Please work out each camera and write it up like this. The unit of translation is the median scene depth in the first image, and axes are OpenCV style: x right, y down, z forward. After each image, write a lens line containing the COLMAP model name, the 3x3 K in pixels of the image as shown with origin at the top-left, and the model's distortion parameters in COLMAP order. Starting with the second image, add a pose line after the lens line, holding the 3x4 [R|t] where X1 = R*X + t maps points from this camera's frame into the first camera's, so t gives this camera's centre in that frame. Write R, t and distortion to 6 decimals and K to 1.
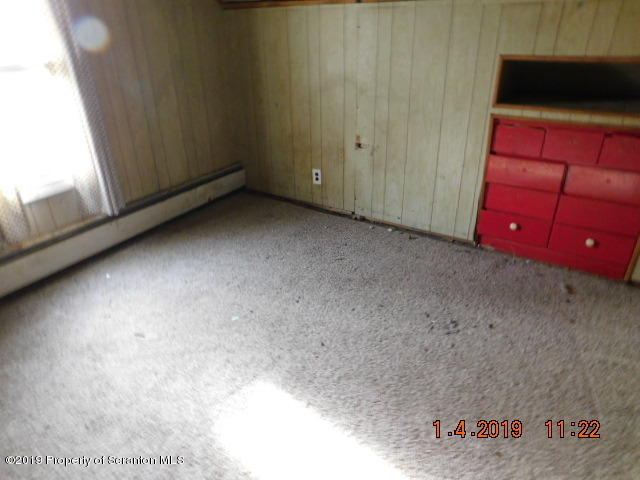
lens RADIAL K [[432.6, 0, 314.5], [0, 432.6, 236.6], [0, 0, 1]] dist [-0.044495, 0.043565]
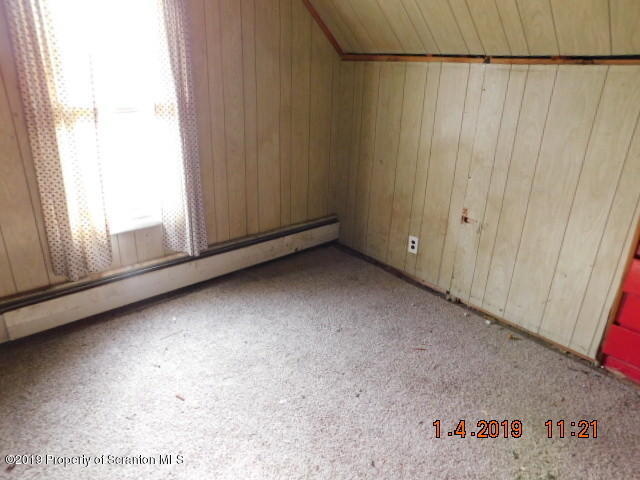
lens RADIAL K [[432.6, 0, 316.0], [0, 432.6, 240.9], [0, 0, 1]] dist [-0.044495, 0.043565]
pose [[0.958642, 0.152258, -0.240465, 0.033266], [-0.171165, 0.983433, -0.059678, -0.071895], [0.227395, 0.098370, 0.968821, 0.100789]]
